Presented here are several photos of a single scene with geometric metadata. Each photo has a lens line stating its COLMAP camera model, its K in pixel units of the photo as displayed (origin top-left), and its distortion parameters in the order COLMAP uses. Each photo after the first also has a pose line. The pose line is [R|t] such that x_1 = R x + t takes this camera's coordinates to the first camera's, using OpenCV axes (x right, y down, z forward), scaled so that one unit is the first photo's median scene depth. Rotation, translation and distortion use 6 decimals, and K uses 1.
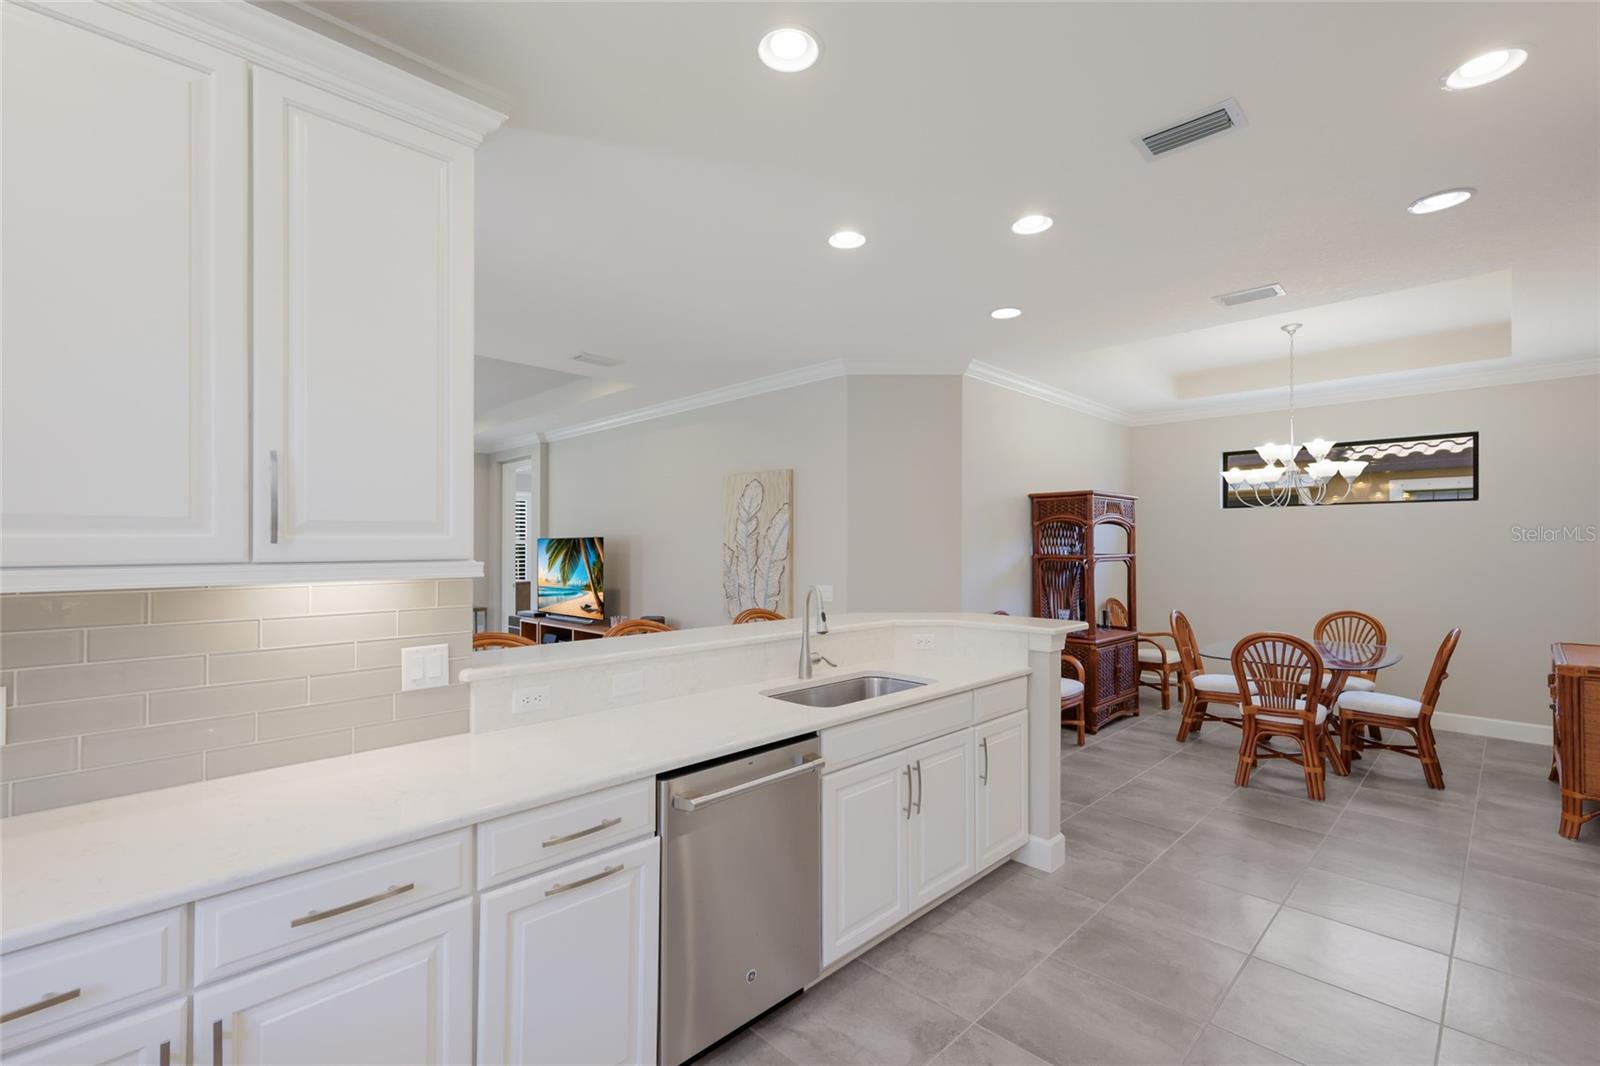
lens RADIAL K [[694.6, 0, 804.6], [0, 694.6, 543.9], [0, 0, 1]] dist [0.003456, 0.000532]
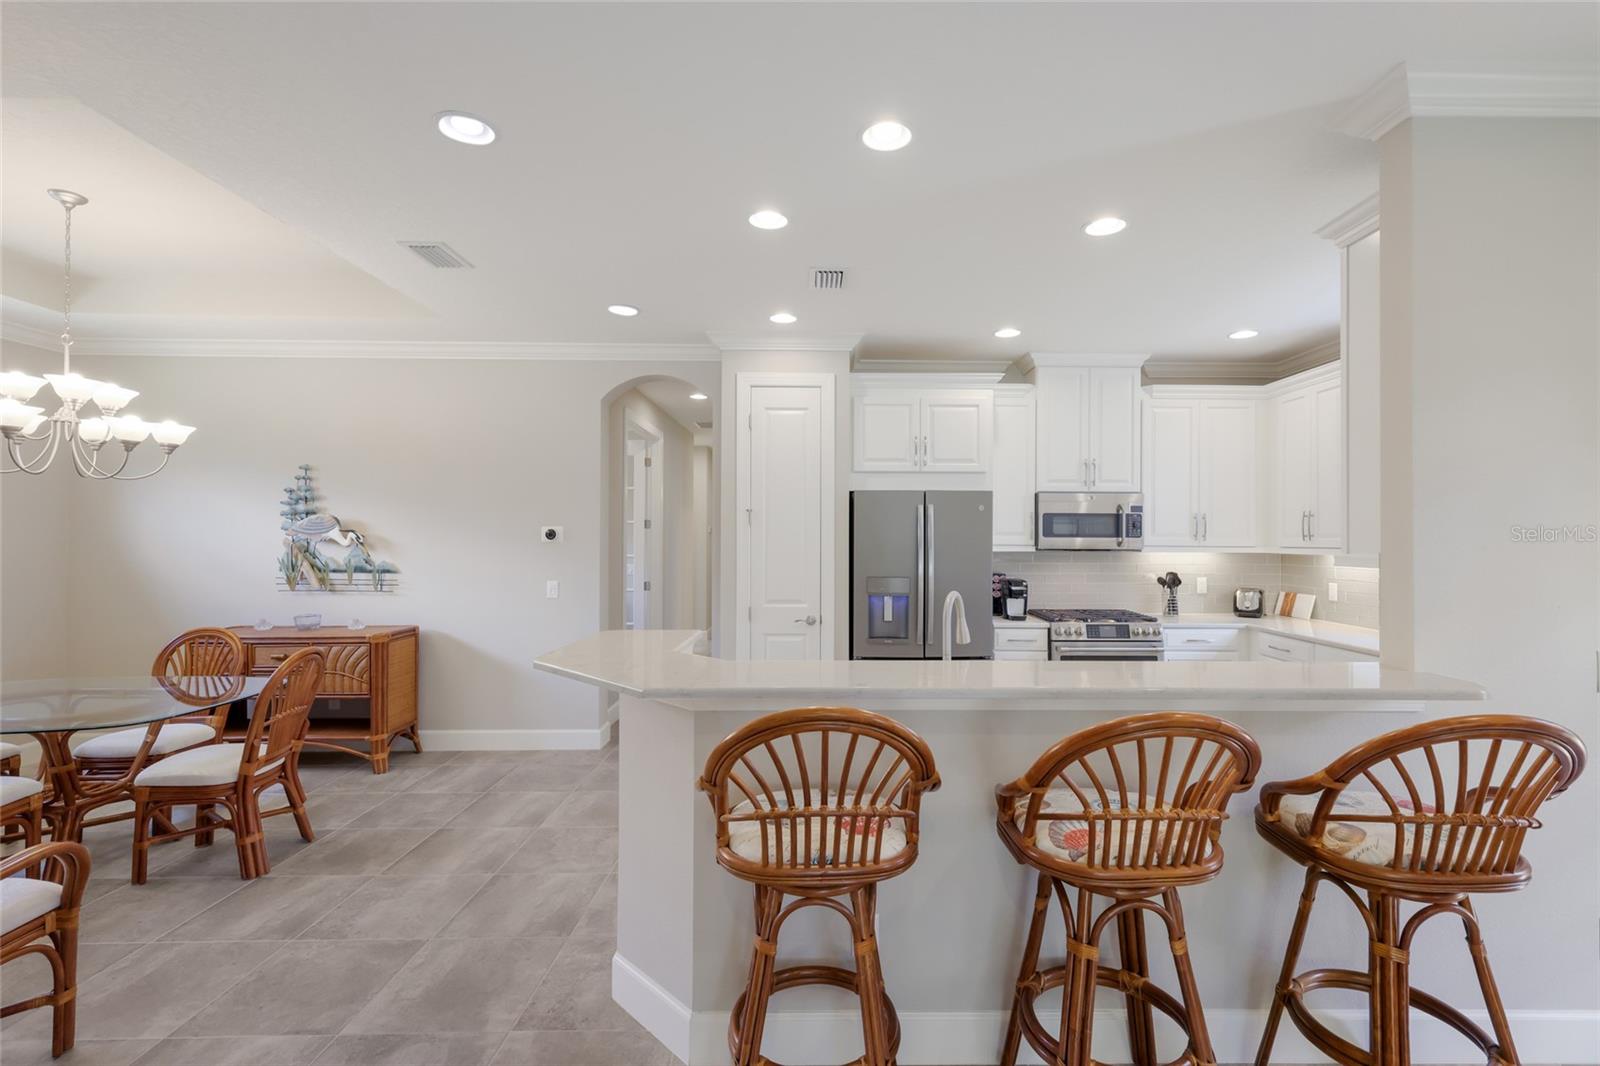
lens RADIAL K [[716.9, 0, 837.2], [0, 716.9, 532.7], [0, 0, 1]] dist [0.001921, 0.000150]
pose [[-0.719839, 0.004962, 0.694123, -0.229809], [-0.000036, 0.999974, -0.007186, 0.001438], [-0.694141, -0.005197, -0.719821, 0.825466]]
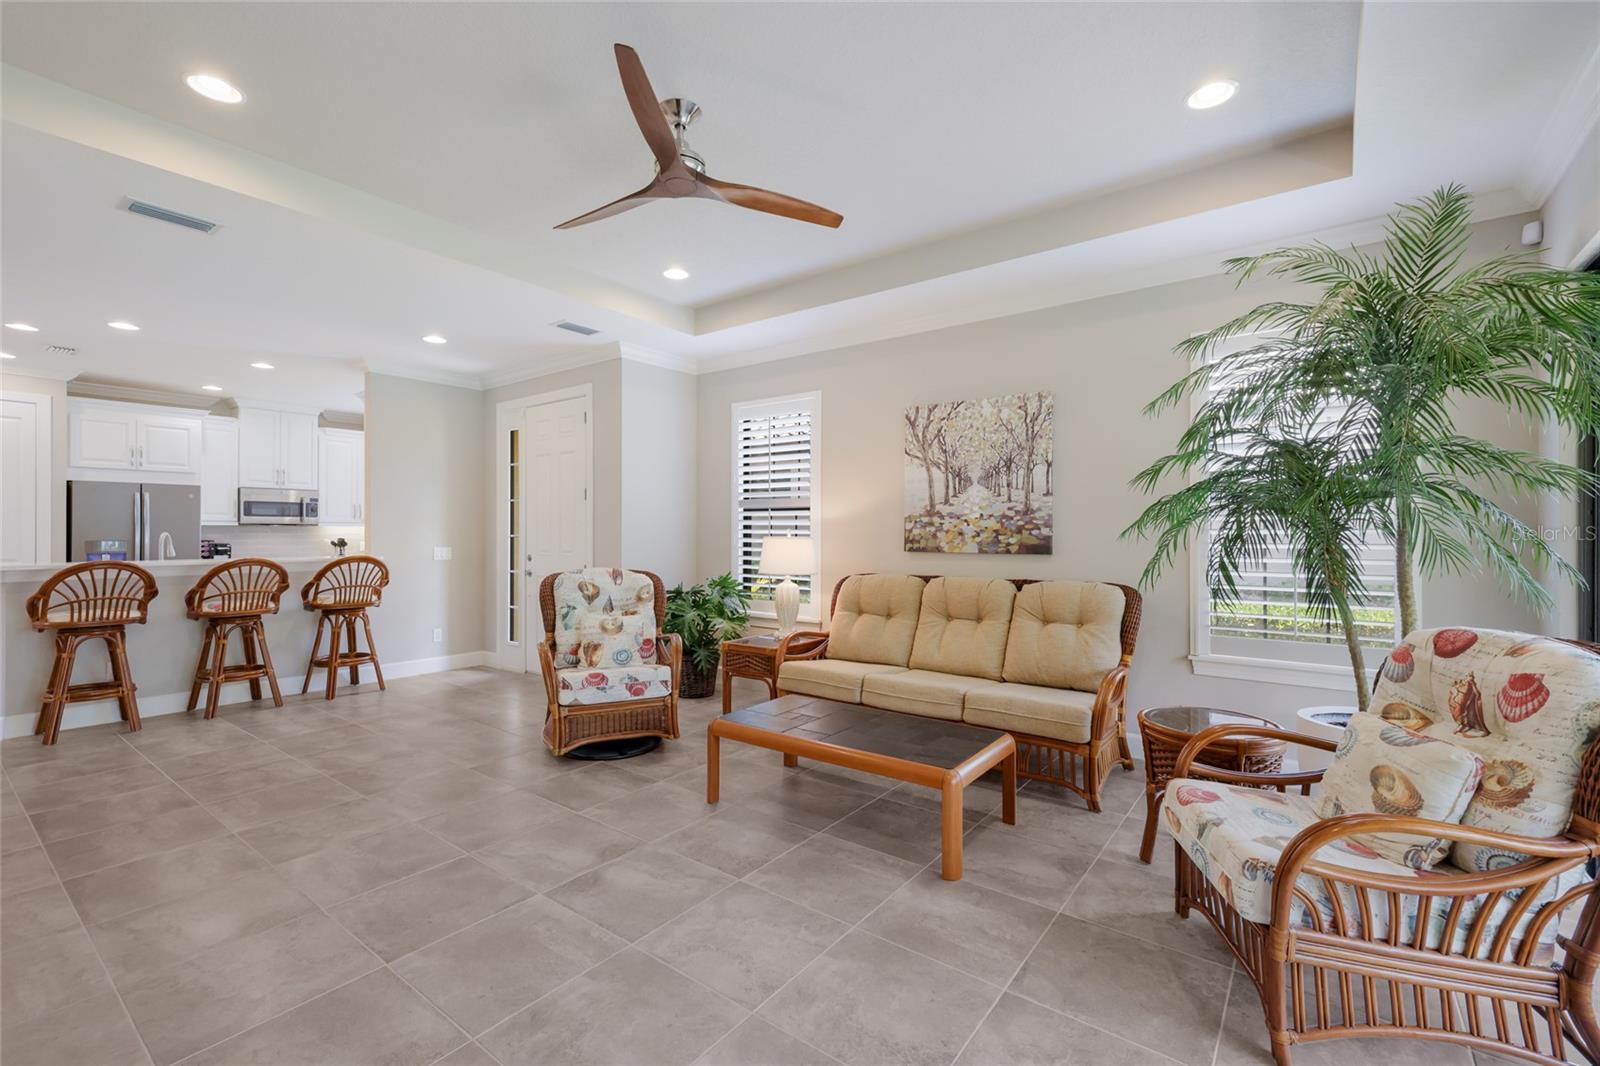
lens RADIAL K [[690.7, 0, 803.8], [0, 690.7, 531.2], [0, 0, 1]] dist [0.004807, 0.000499]
pose [[-0.991220, 0.001958, -0.132208, -0.698202], [0.002029, 0.999998, -0.000400, 0.032415], [0.132207, -0.000665, -0.991222, 1.490051]]
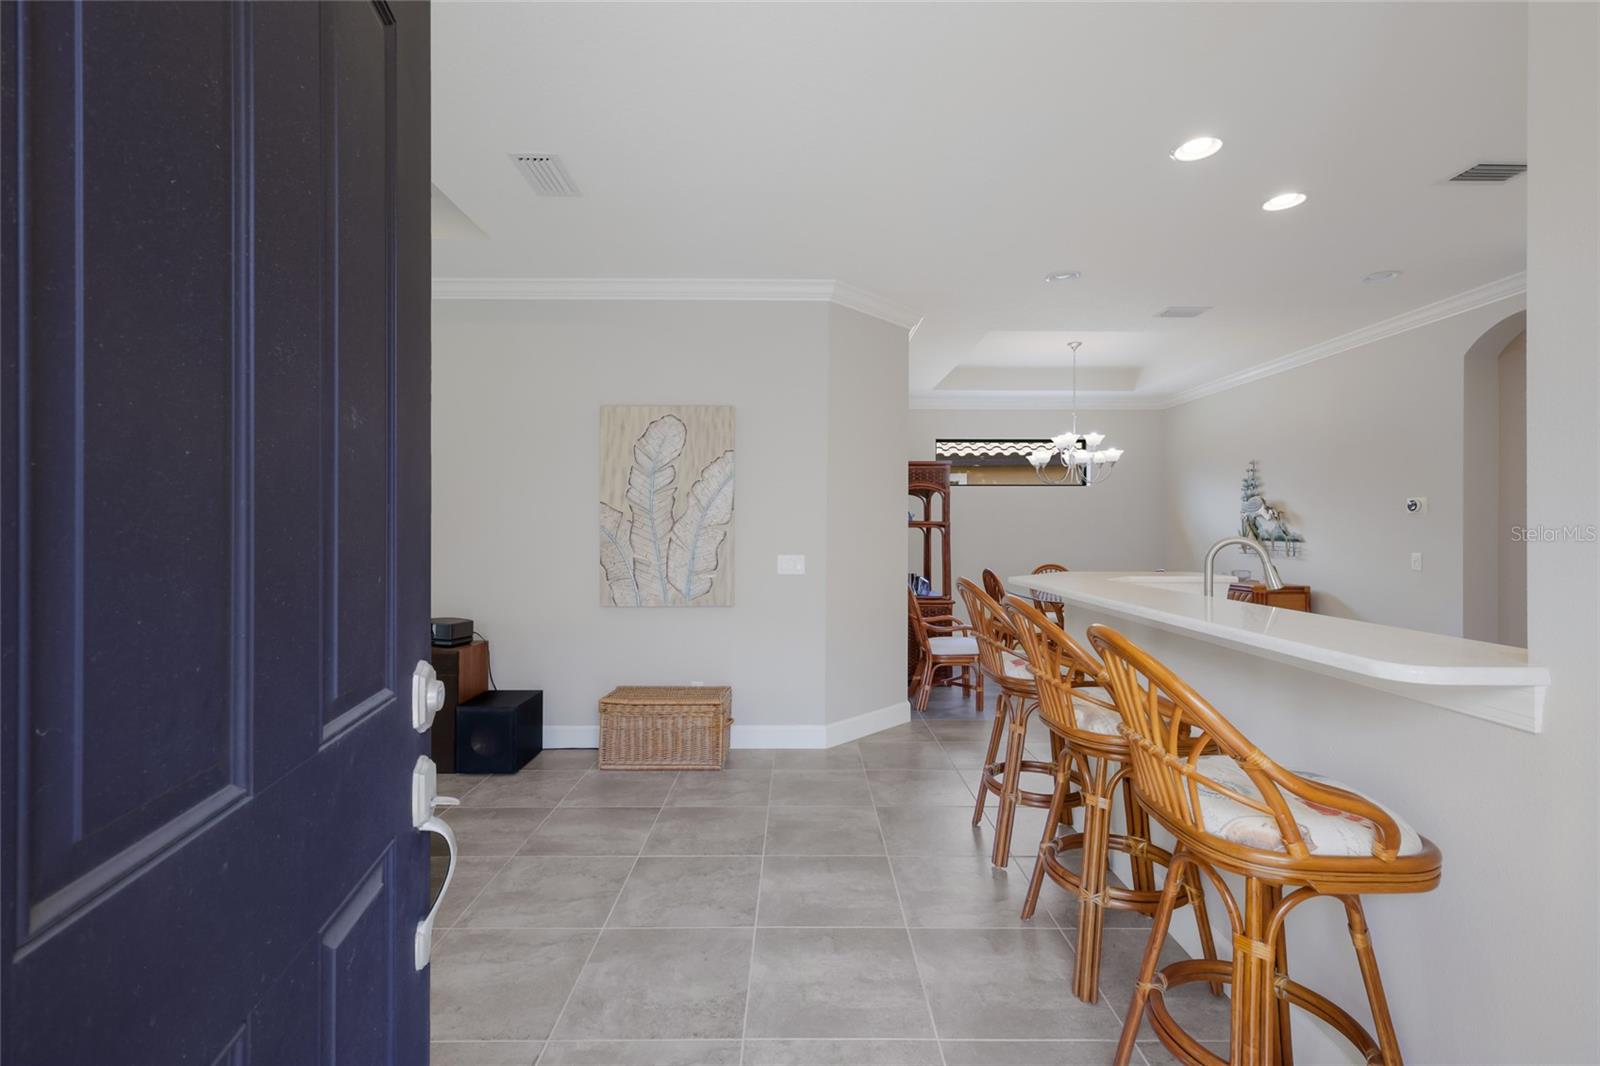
lens RADIAL K [[684.4, 0, 800.0], [0, 684.4, 533.0], [0, 0, 1]] dist [0.003577, 0.000399]
pose [[0.709433, -0.002223, 0.704769, -0.473117], [-0.002440, 0.999981, 0.005611, 0.026614], [-0.704768, -0.005700, 0.709415, 0.381054]]
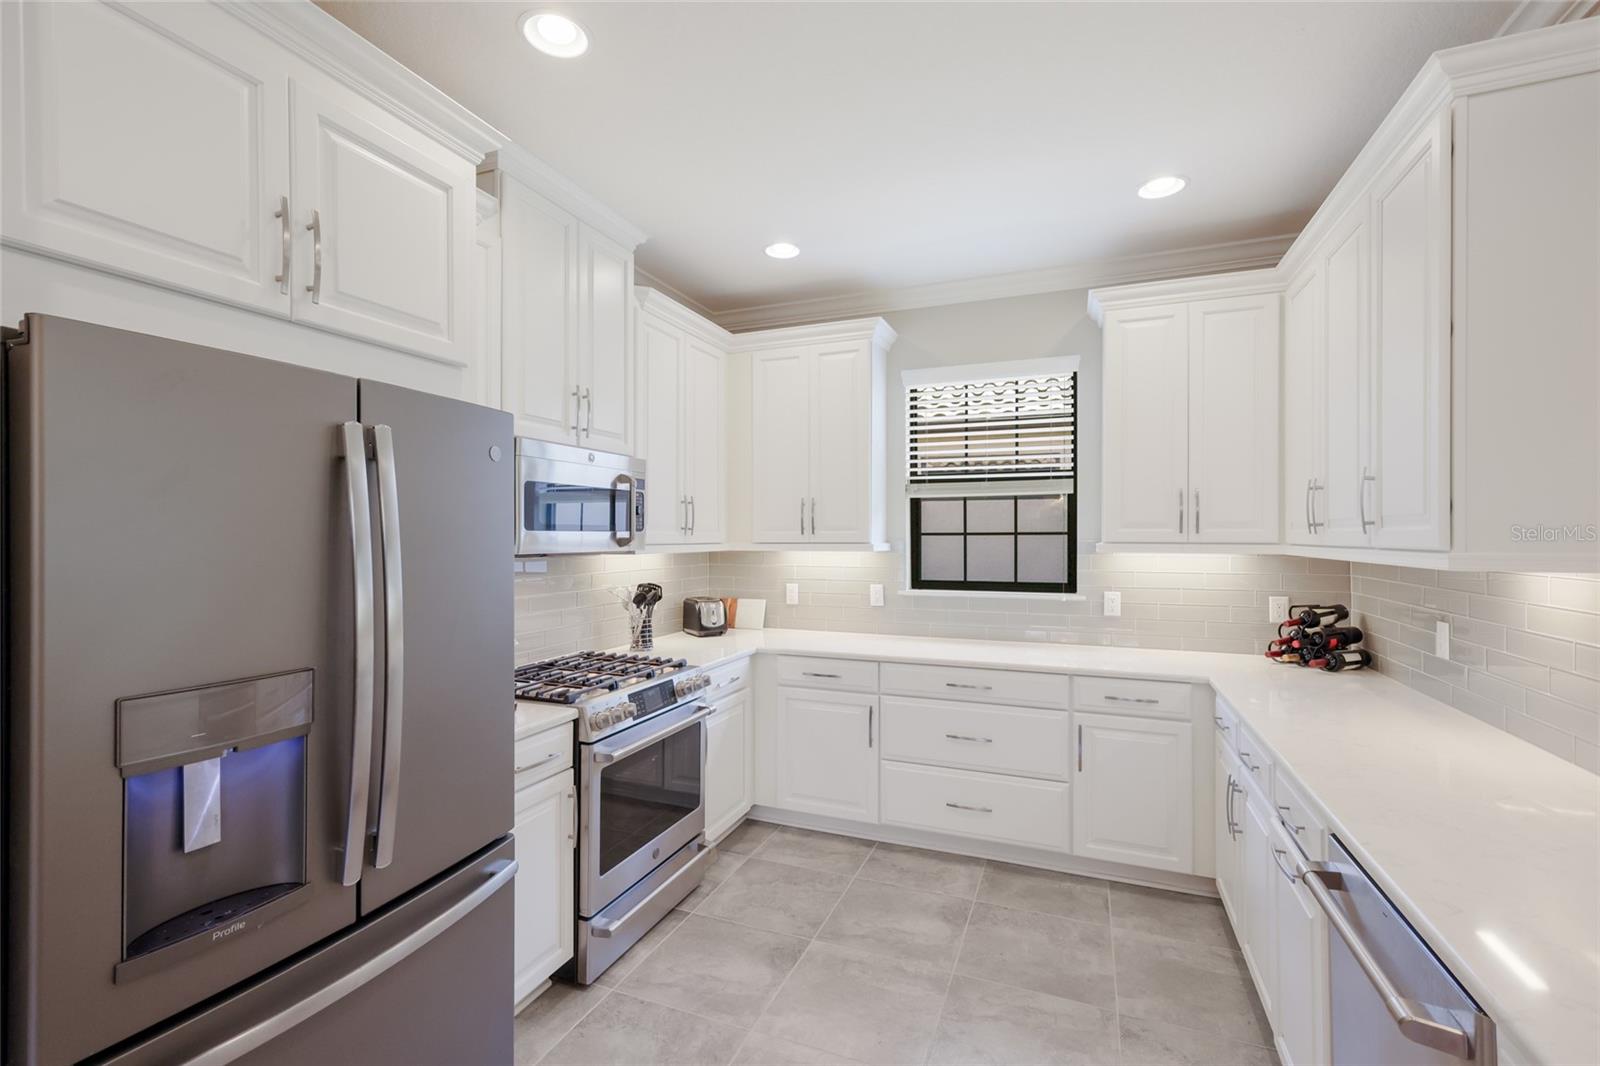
lens RADIAL K [[699.2, 0, 807.1], [0, 699.2, 536.3], [0, 0, 1]] dist [0.004931, -0.000024]
pose [[-0.915090, 0.004655, -0.403223, 0.211627], [0.001833, 0.999971, 0.007383, 0.001280], [0.403245, 0.006017, -0.915072, 0.464086]]
